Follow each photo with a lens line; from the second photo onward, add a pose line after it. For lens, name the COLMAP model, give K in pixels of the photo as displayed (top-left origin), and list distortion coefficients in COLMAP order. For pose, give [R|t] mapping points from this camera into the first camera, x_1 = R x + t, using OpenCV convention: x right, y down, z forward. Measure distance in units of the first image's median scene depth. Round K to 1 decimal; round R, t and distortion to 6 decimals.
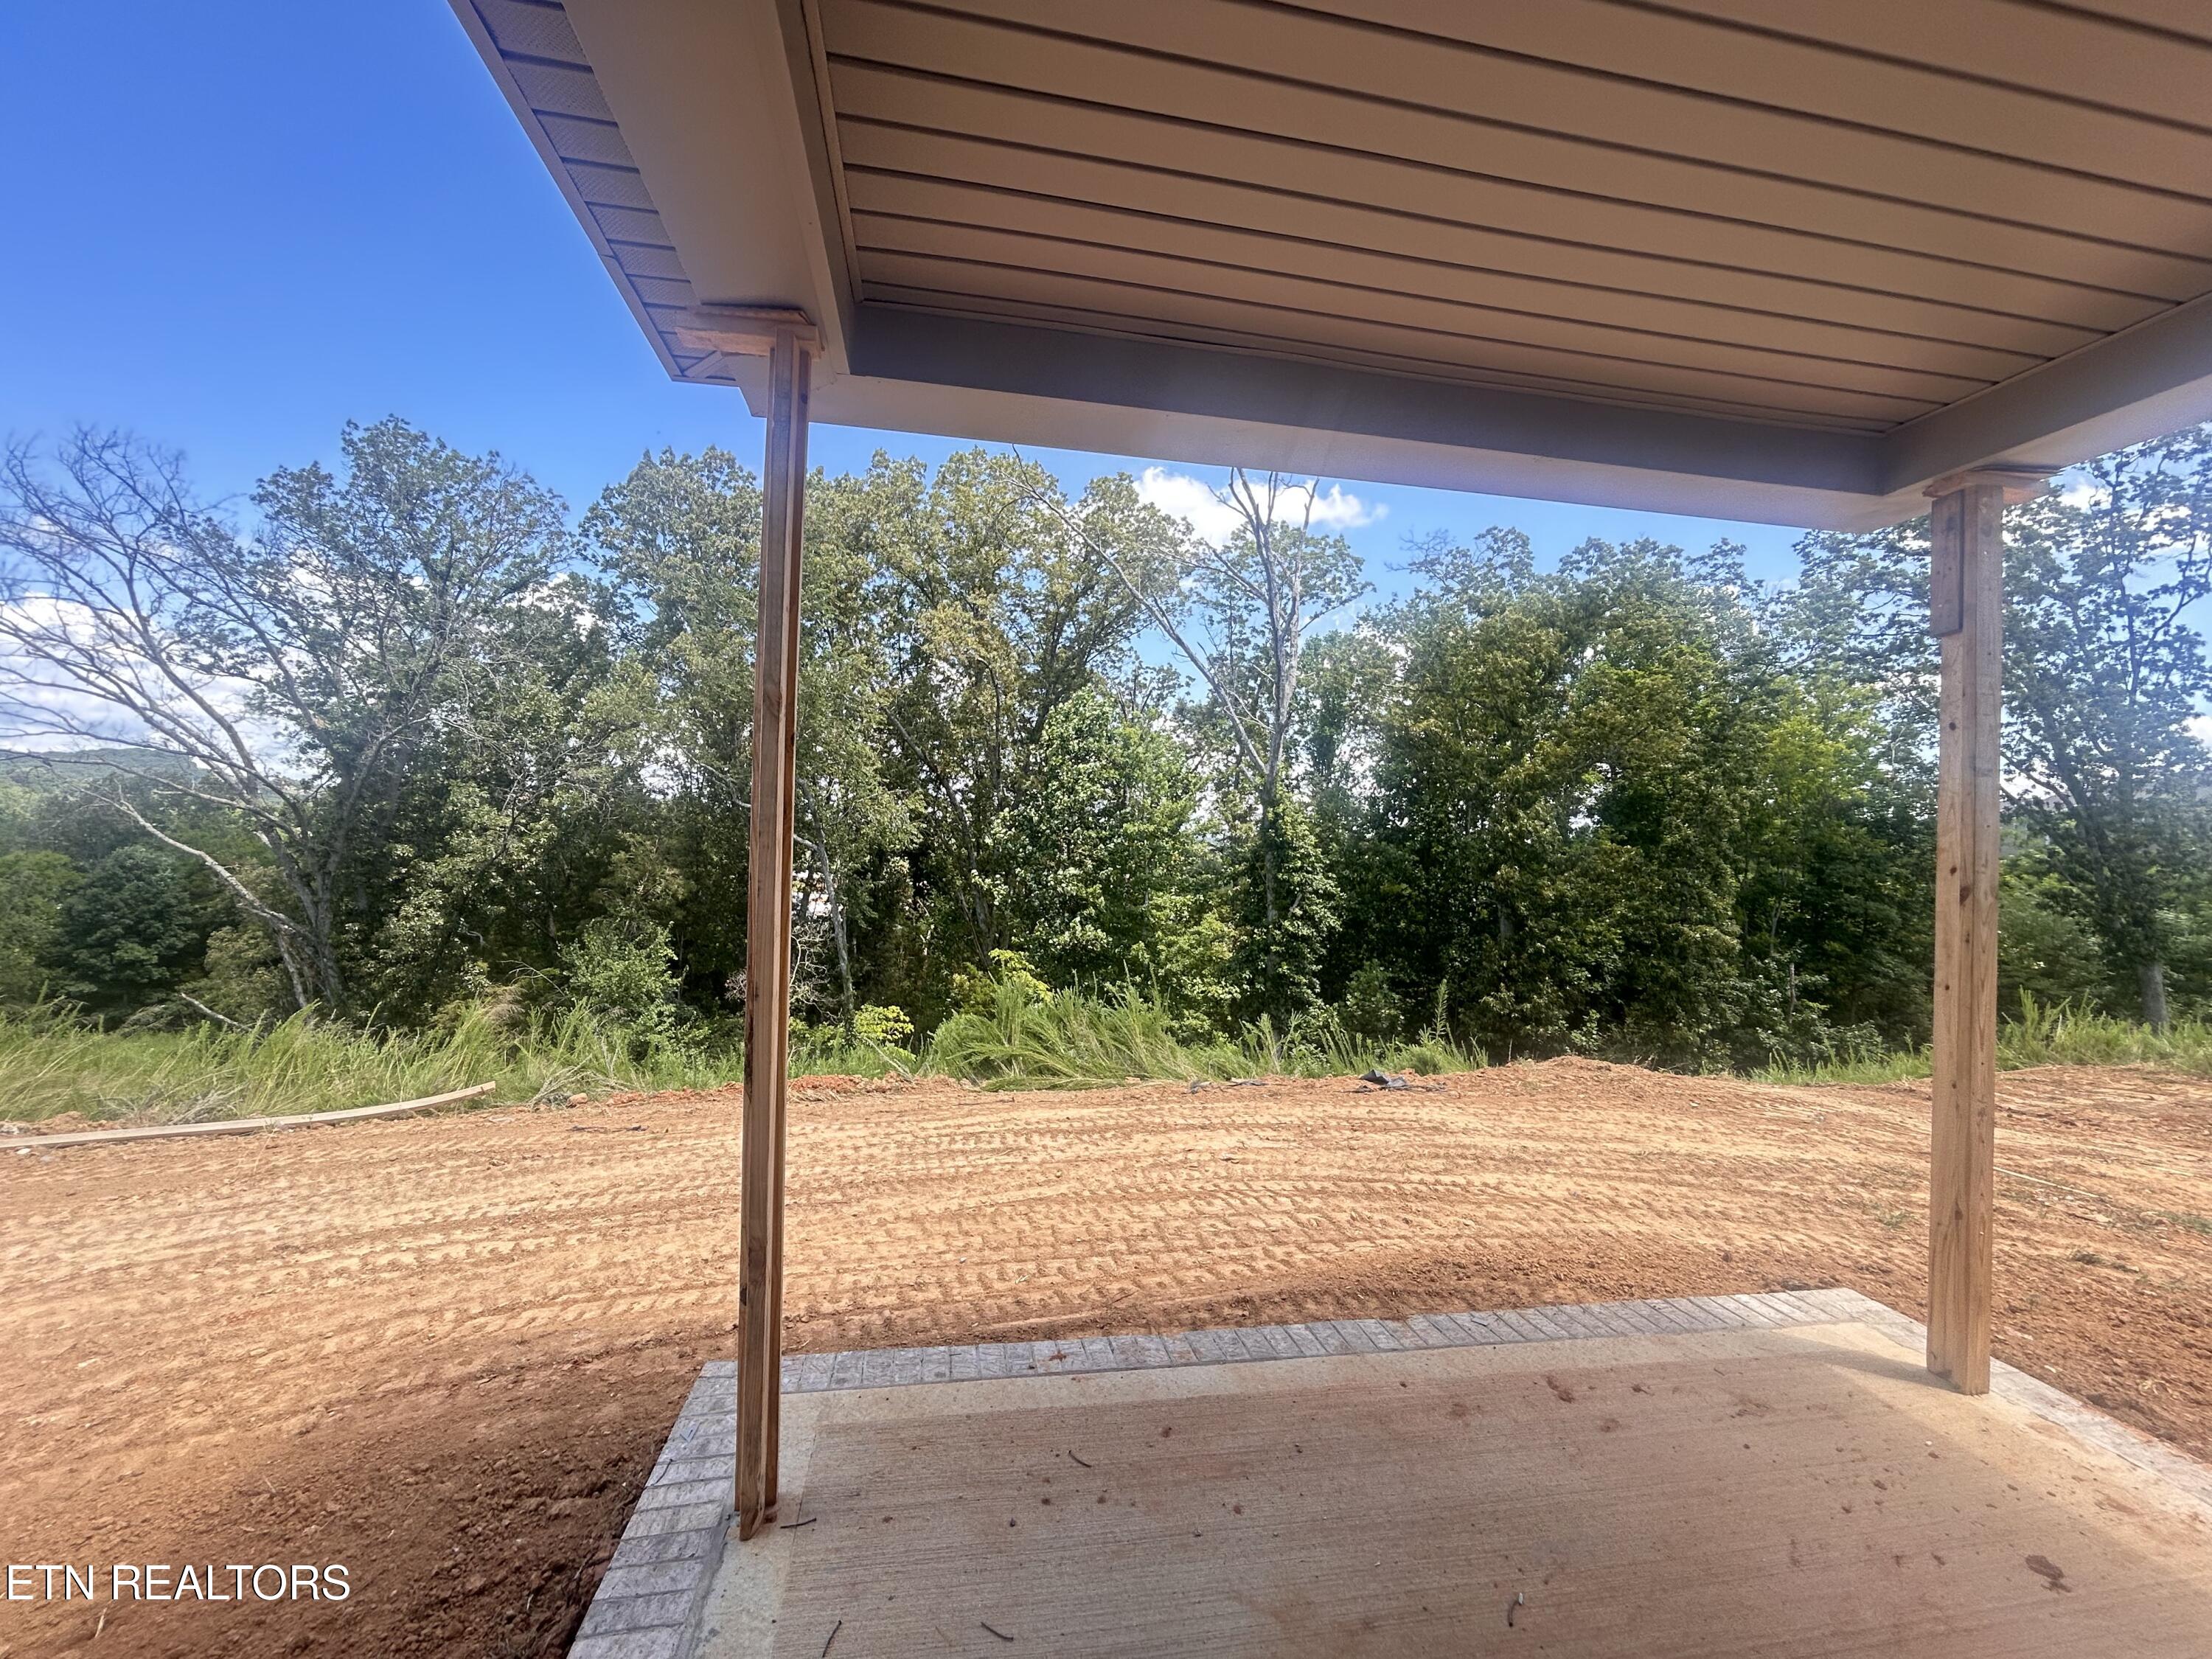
lens RADIAL K [[900.1, 0, 1106.0], [0, 900.1, 829.5], [0, 0, 1]] dist [0.000031, 0.000415]
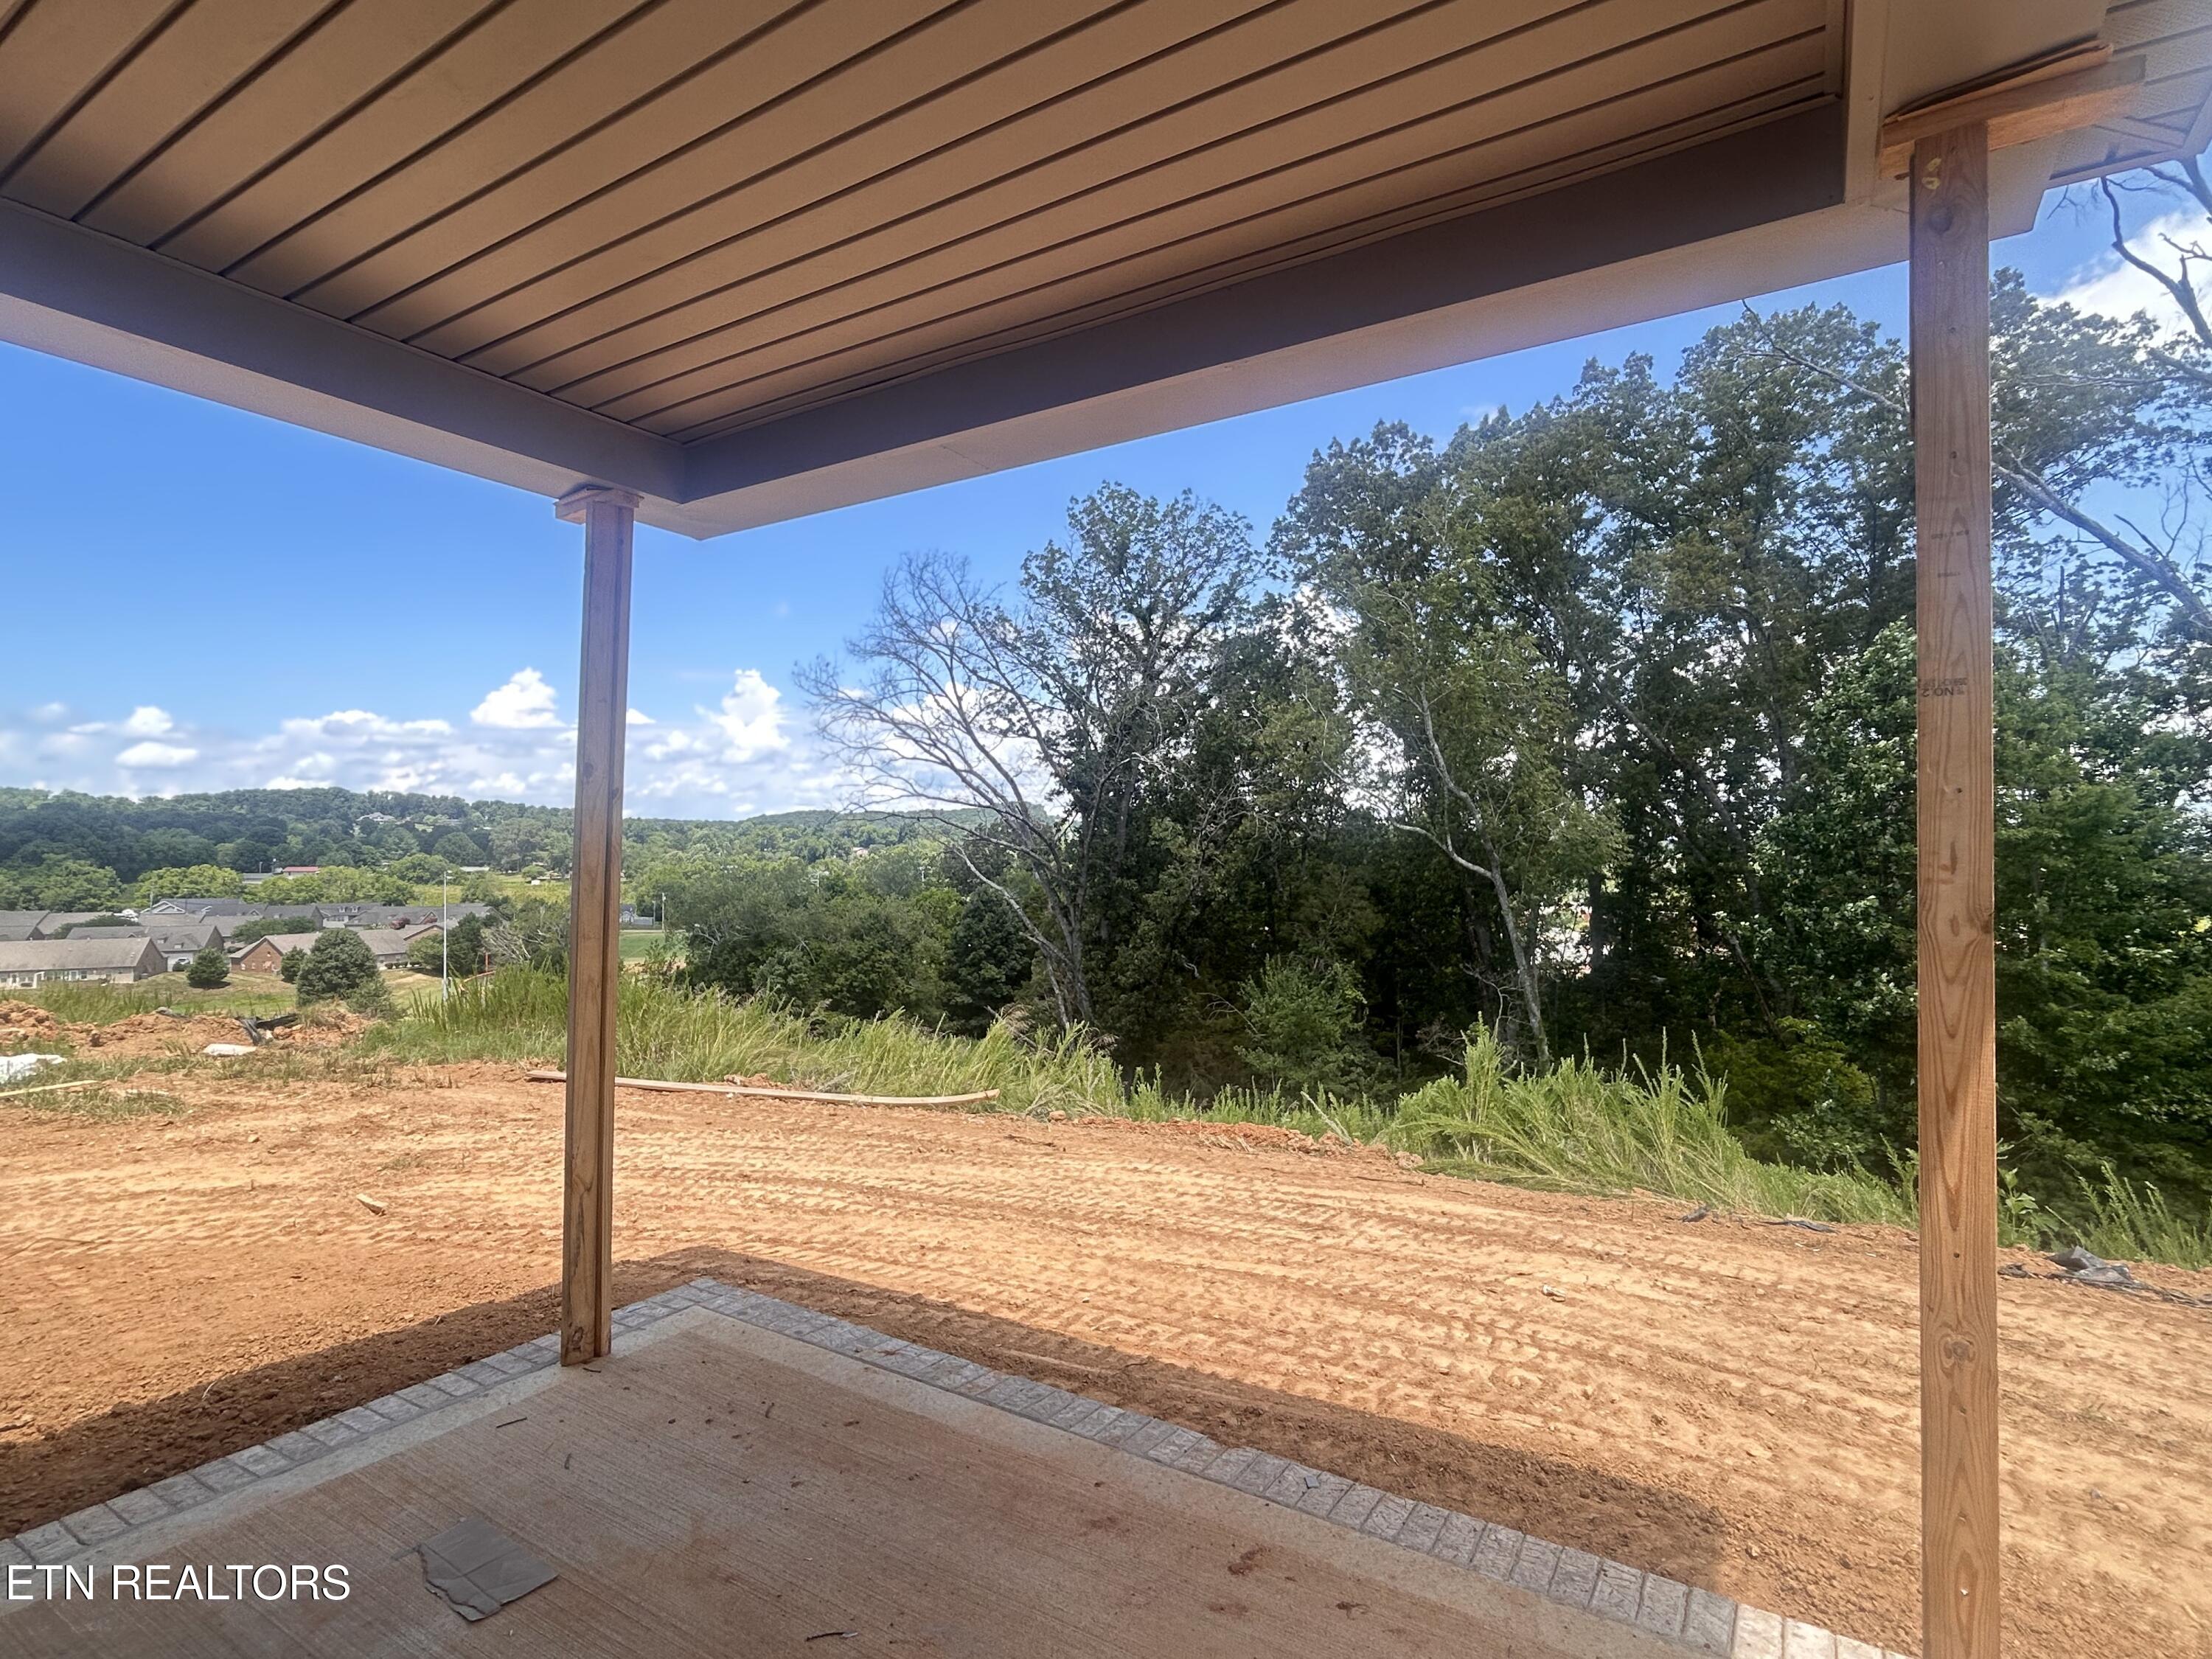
lens RADIAL K [[1113.7, 0, 1117.7], [0, 1113.7, 837.5], [0, 0, 1]] dist [-0.001054, 0.000571]
pose [[0.740571, -0.040418, -0.670761, 0.414744], [0.030775, 0.999182, -0.026231, 0.009038], [0.671273, -0.001217, 0.741209, 0.083258]]
